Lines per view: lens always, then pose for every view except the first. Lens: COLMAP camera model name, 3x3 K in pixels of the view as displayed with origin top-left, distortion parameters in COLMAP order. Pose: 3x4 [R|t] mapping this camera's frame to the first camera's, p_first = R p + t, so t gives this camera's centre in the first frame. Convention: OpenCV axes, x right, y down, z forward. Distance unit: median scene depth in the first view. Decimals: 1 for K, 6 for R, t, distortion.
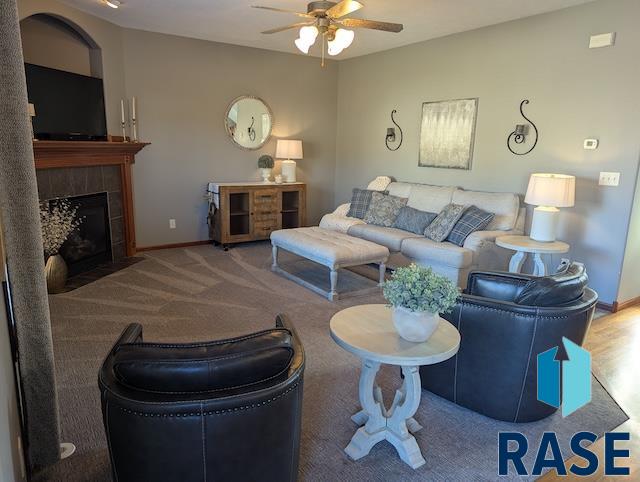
lens RADIAL K [[451.1, 0, 319.8], [0, 451.1, 245.7], [0, 0, 1]] dist [0.050856, -0.040607]
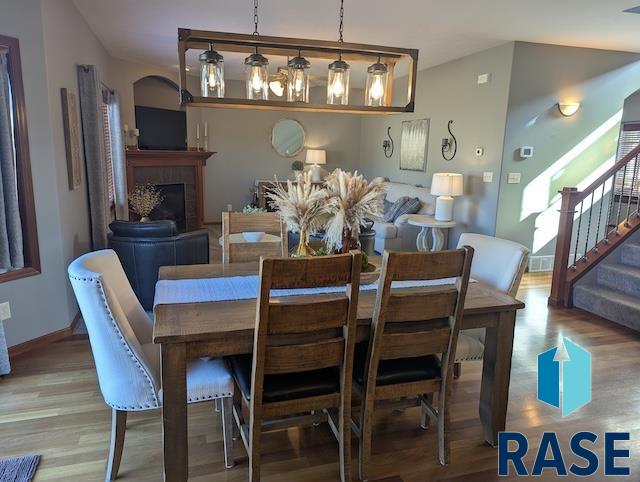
lens RADIAL K [[451.1, 0, 315.1], [0, 451.1, 242.6], [0, 0, 1]] dist [0.050856, -0.040607]
pose [[0.957627, 0.056543, -0.282408, 0.396714], [-0.065005, 0.997671, -0.020677, 0.085190], [0.280581, 0.038159, 0.959072, -0.342467]]
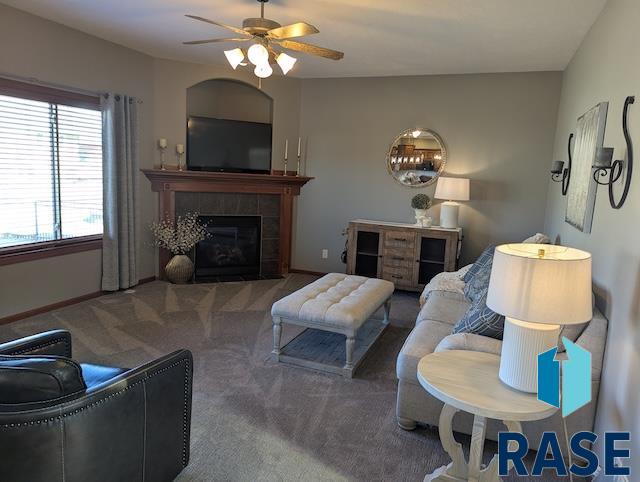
lens RADIAL K [[451.1, 0, 322.5], [0, 451.1, 240.8], [0, 0, 1]] dist [0.050856, -0.040607]
pose [[0.580964, 0.128994, -0.803642, 0.570047], [-0.214101, 0.976810, 0.002013, -0.088984], [0.785265, 0.170891, 0.595109, 0.421501]]
